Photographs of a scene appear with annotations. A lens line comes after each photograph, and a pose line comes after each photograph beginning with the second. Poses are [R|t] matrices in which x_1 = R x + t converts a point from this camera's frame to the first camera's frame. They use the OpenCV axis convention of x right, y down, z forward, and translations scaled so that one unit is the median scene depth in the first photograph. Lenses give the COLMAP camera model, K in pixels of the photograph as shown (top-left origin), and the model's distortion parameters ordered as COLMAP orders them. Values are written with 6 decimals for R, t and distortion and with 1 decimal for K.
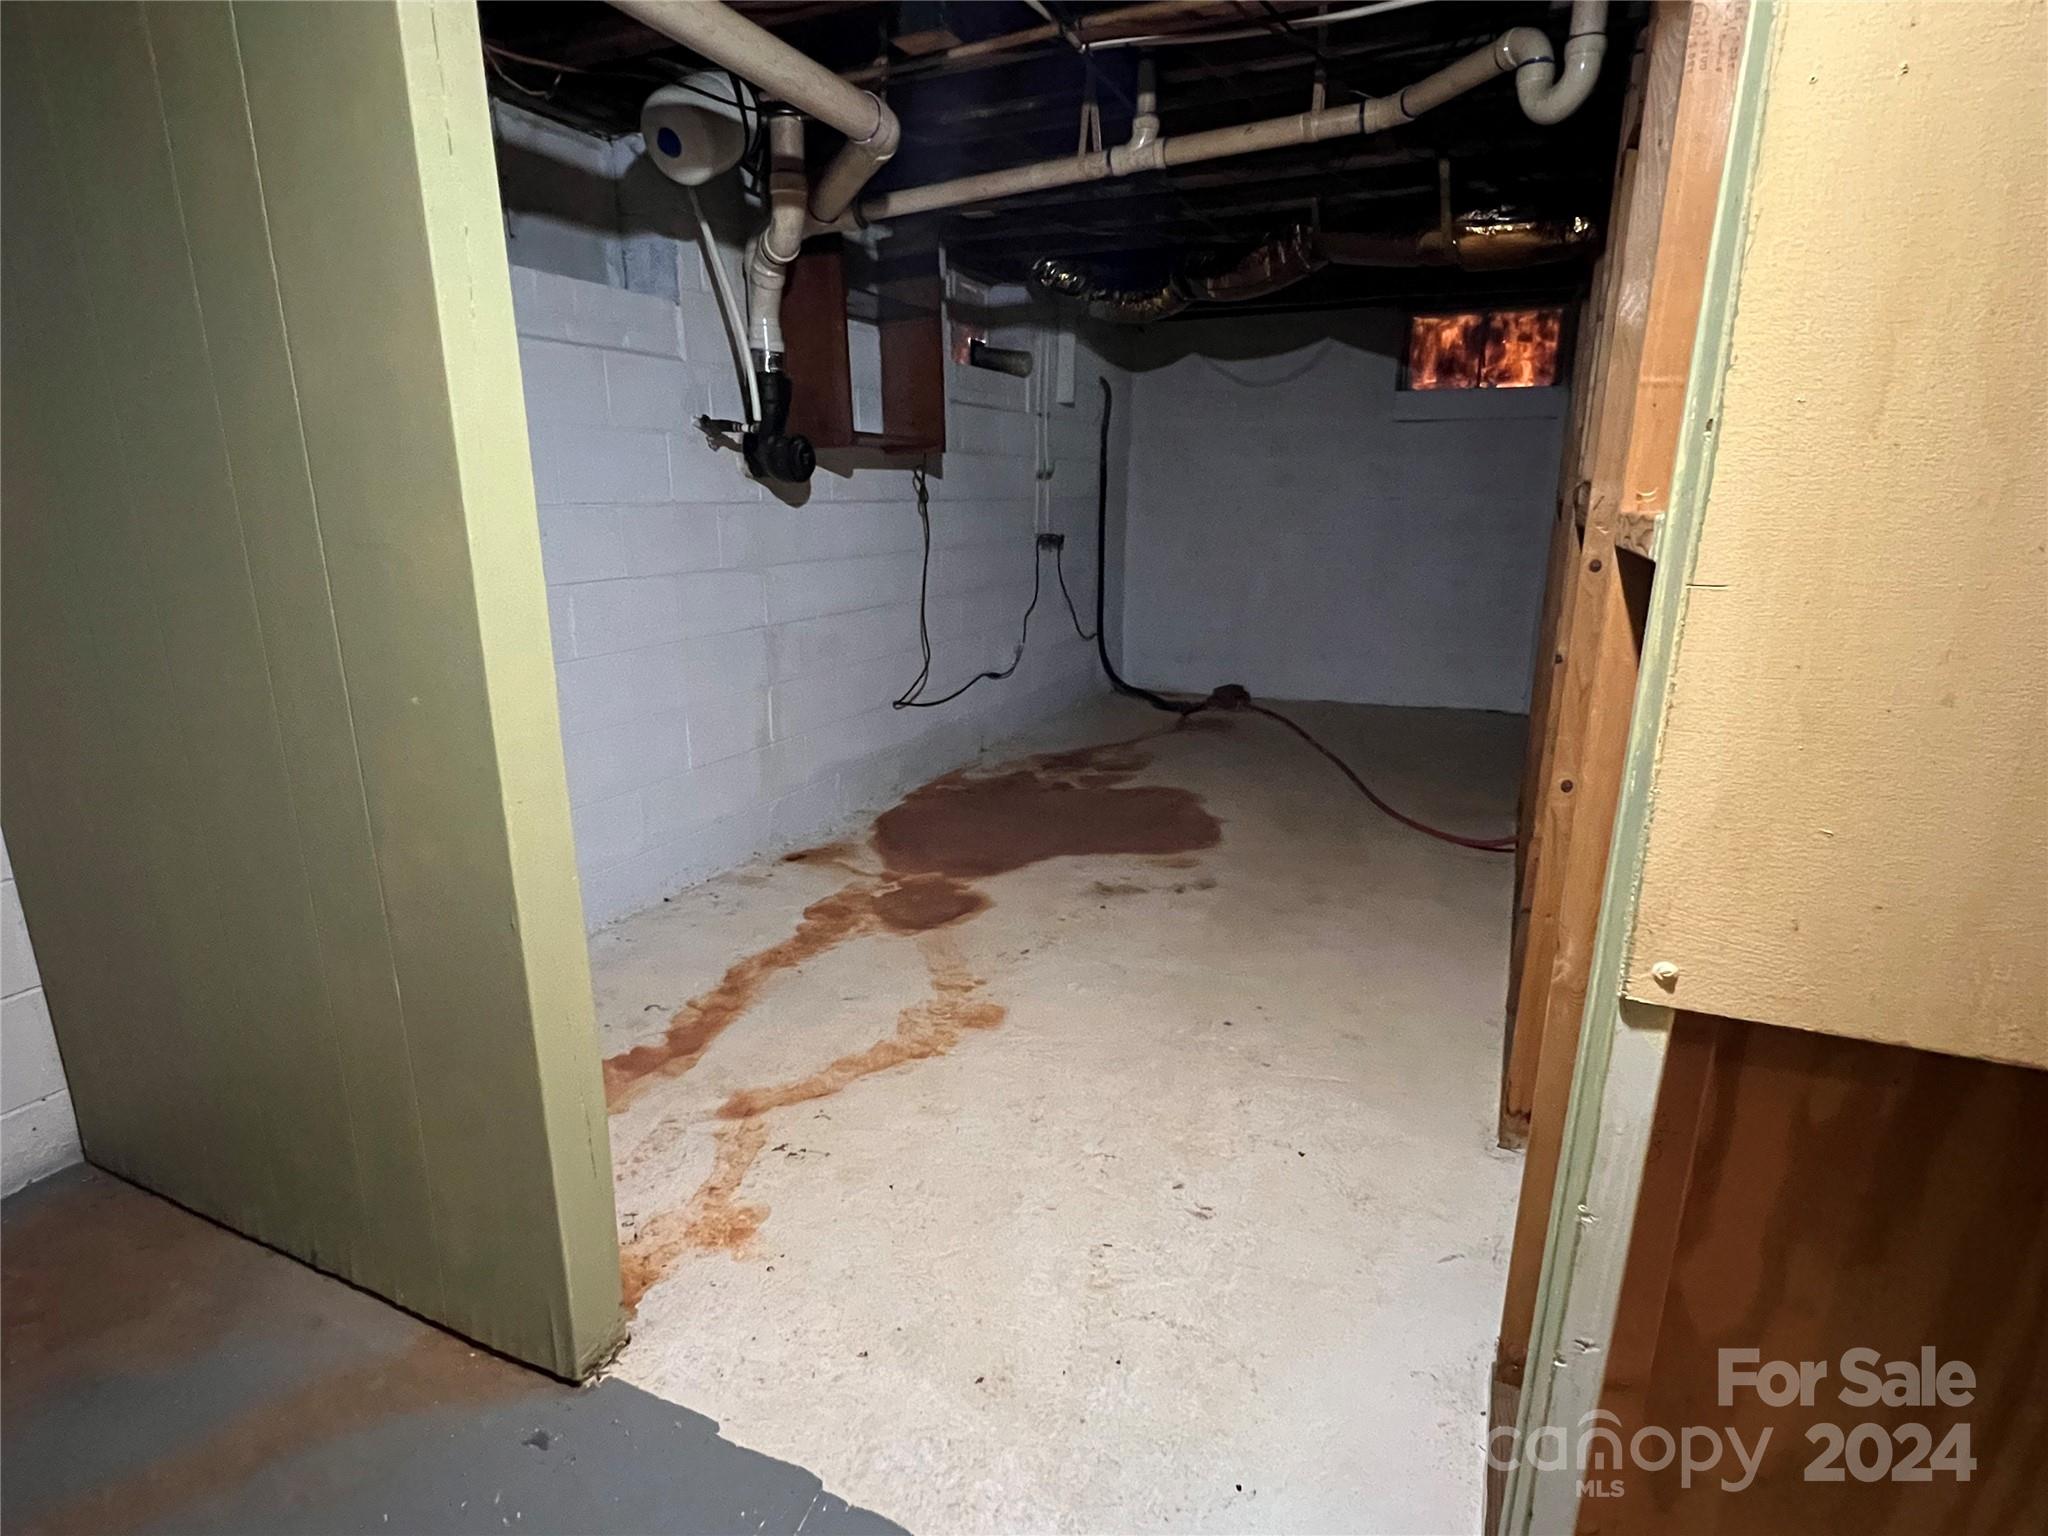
lens RADIAL K [[1048.6, 0, 1023.9], [0, 1048.6, 771.9], [0, 0, 1]] dist [-0.006587, 0.001375]
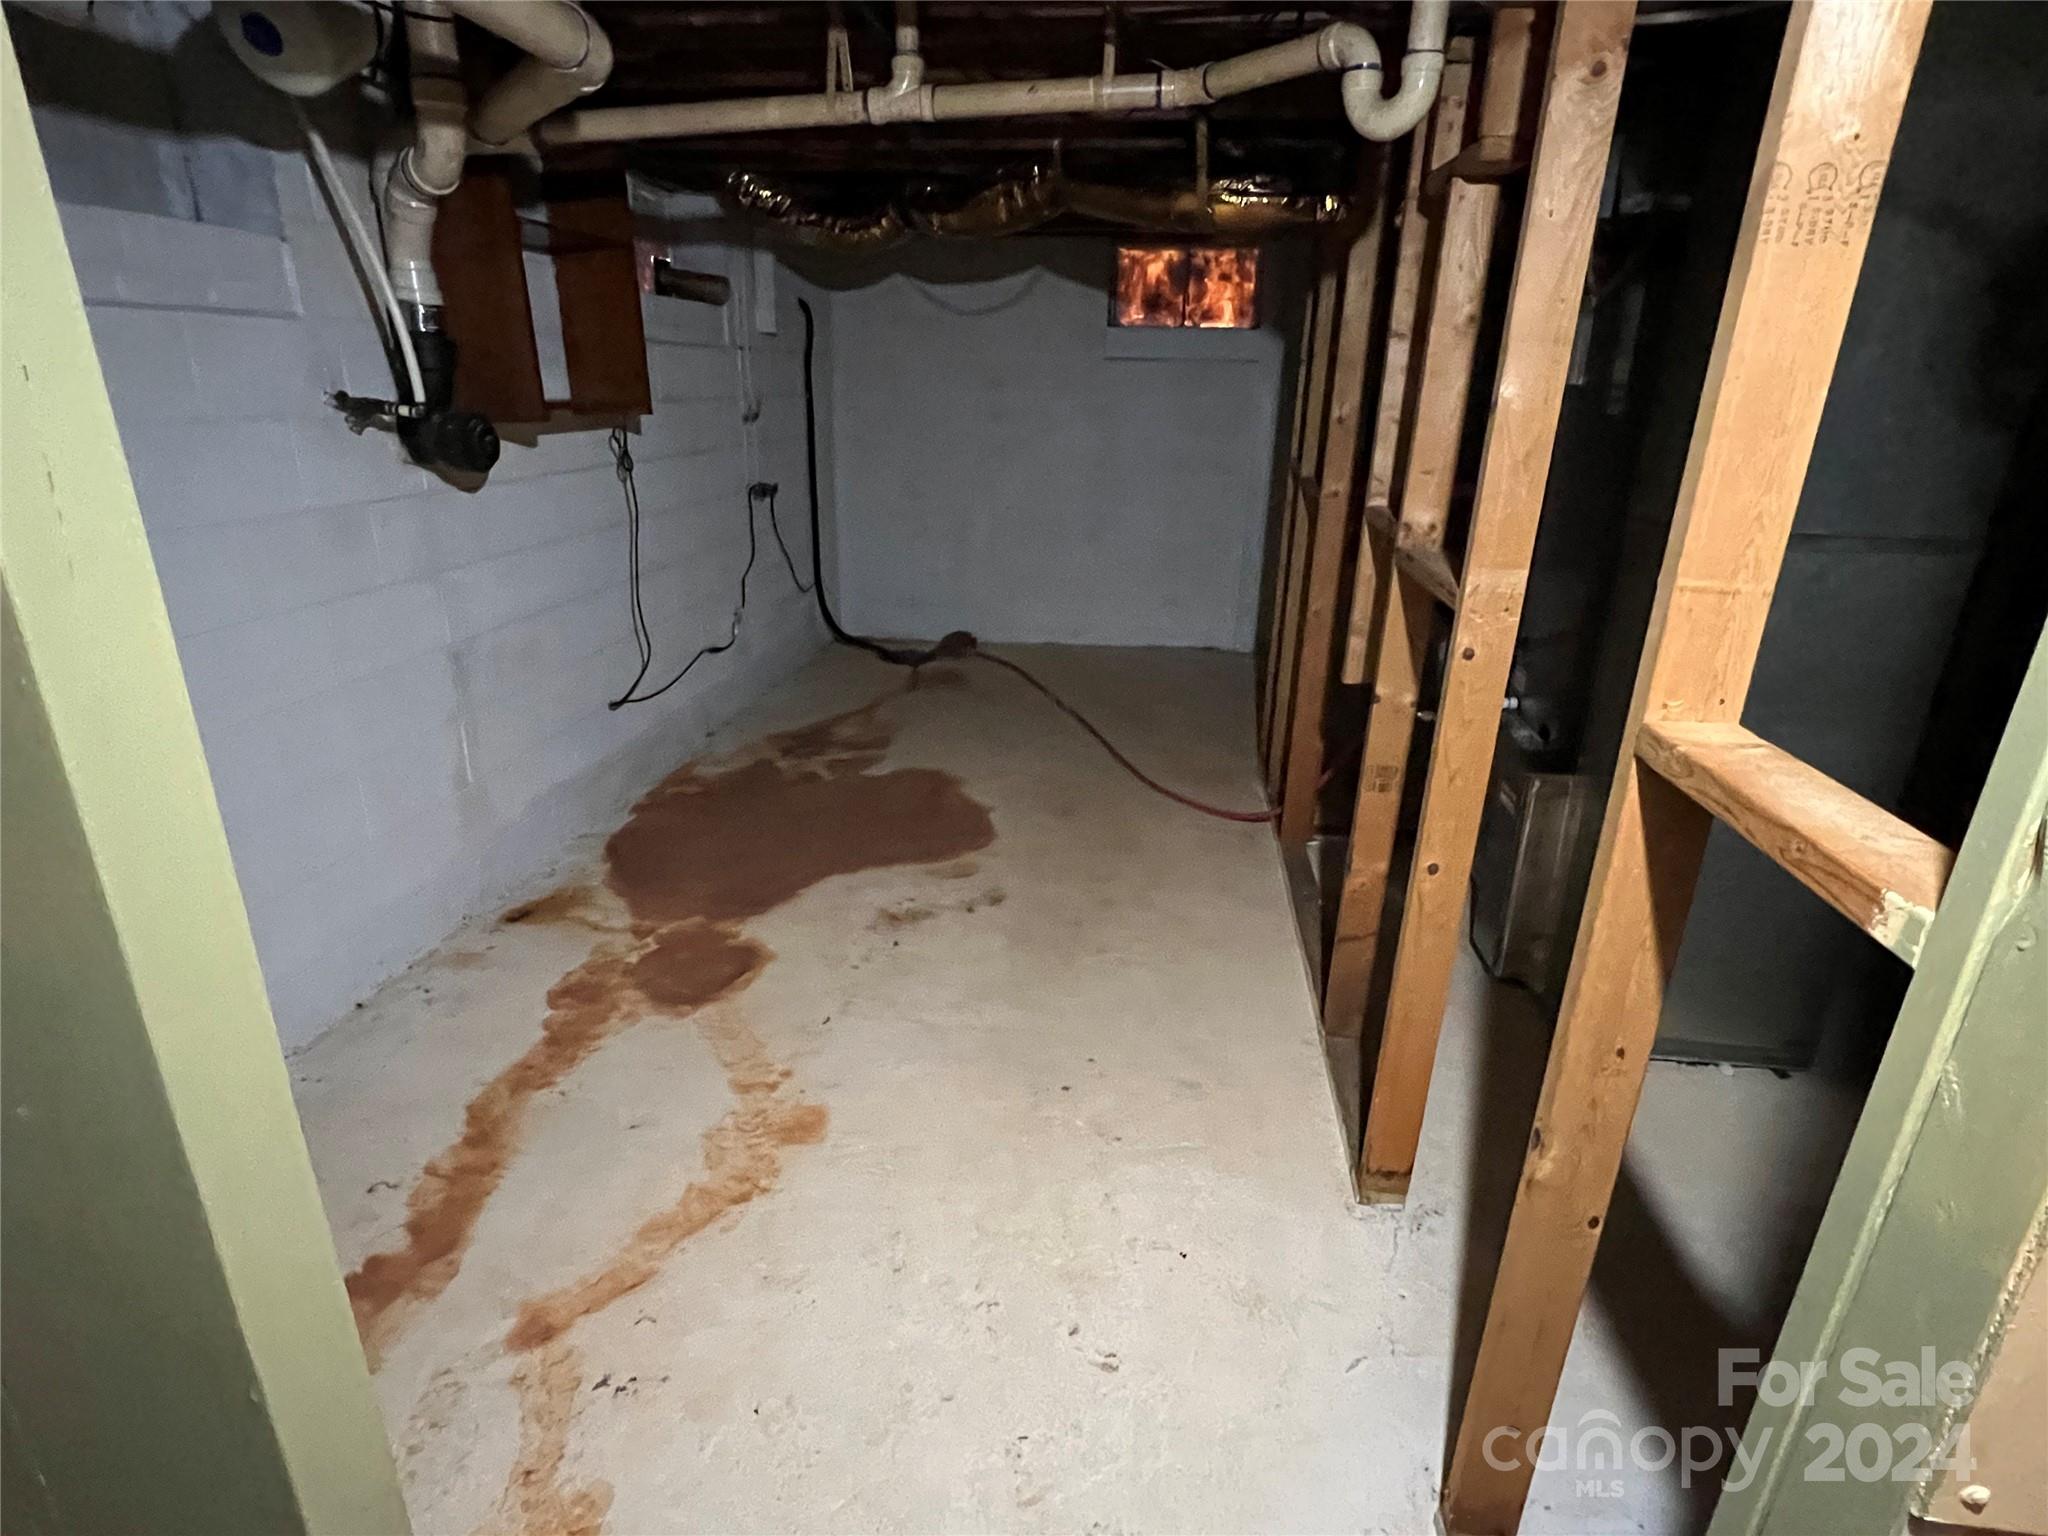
lens RADIAL K [[1048.6, 0, 1019.4], [0, 1048.6, 769.3], [0, 0, 1]] dist [-0.006587, 0.001375]
pose [[0.955310, -0.085084, 0.283096, -0.069967], [0.057268, 0.992807, 0.105138, -0.116392], [-0.290005, -0.084227, 0.953312, 0.103753]]
